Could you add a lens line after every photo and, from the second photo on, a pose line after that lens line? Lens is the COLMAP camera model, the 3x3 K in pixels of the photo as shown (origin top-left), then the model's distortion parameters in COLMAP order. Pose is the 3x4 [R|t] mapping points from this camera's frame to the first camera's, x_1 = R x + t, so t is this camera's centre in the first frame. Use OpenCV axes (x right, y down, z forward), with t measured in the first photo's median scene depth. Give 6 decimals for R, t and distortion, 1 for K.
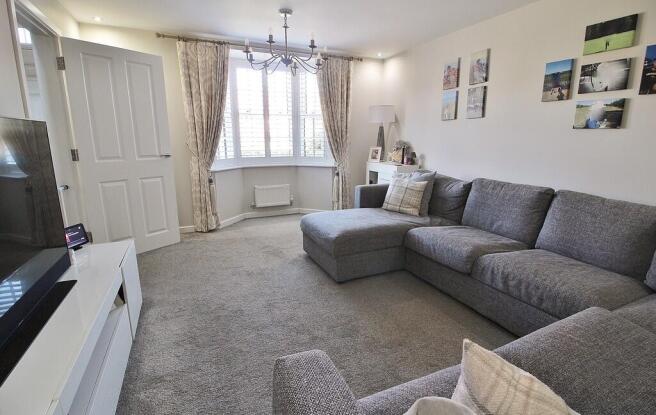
lens RADIAL K [[311.0, 0, 327.6], [0, 311.0, 205.3], [0, 0, 1]] dist [-0.021164, -0.004700]
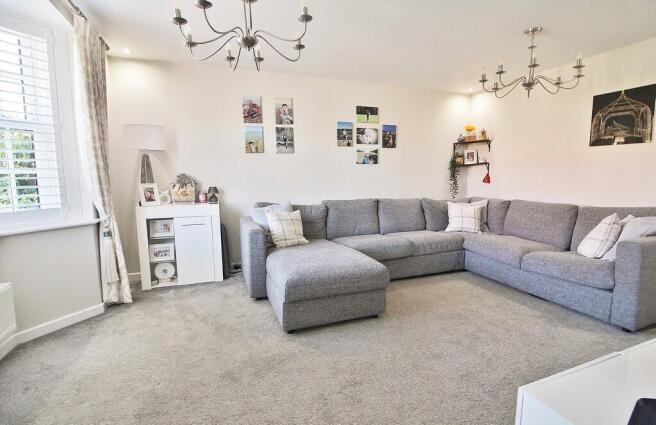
lens RADIAL K [[308.2, 0, 327.9], [0, 308.2, 211.1], [0, 0, 1]] dist [-0.028355, -0.003054]
pose [[0.075489, -0.114487, 0.990552, -0.903449], [0.224441, 0.969847, 0.094989, -0.193011], [-0.971559, 0.215150, 0.098909, 1.030194]]
